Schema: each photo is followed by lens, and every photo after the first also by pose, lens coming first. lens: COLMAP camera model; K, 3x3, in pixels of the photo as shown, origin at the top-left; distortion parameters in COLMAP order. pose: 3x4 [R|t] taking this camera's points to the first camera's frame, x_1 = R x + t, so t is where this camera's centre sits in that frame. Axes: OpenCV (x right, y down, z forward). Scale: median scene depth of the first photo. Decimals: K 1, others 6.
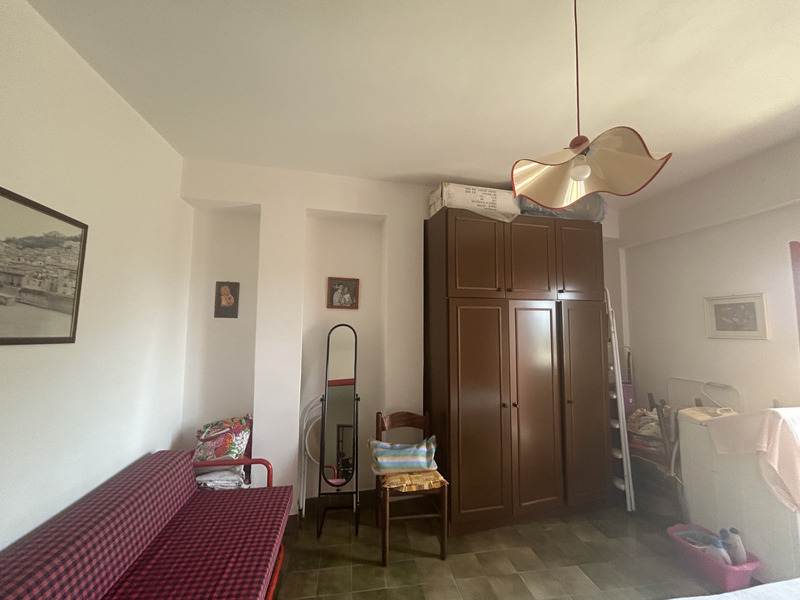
lens RADIAL K [[324.0, 0, 398.5], [0, 324.0, 299.1], [0, 0, 1]] dist [-0.000288, 0.000084]
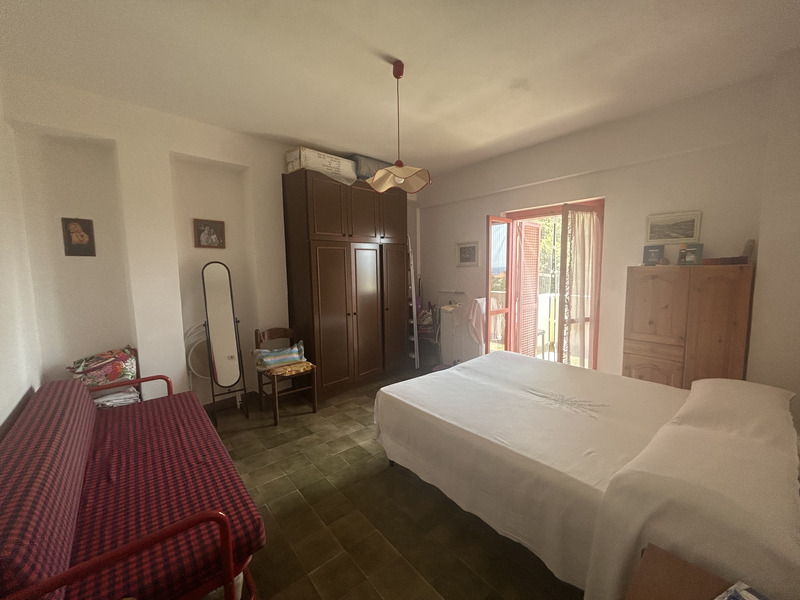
lens RADIAL K [[324.0, 0, 398.5], [0, 324.0, 299.1], [0, 0, 1]] dist [-0.000288, 0.000084]
pose [[0.858350, -0.071770, 0.508020, -0.218915], [-0.018385, 0.985229, 0.170251, 0.000856], [-0.512735, -0.155475, 0.844352, -0.349712]]
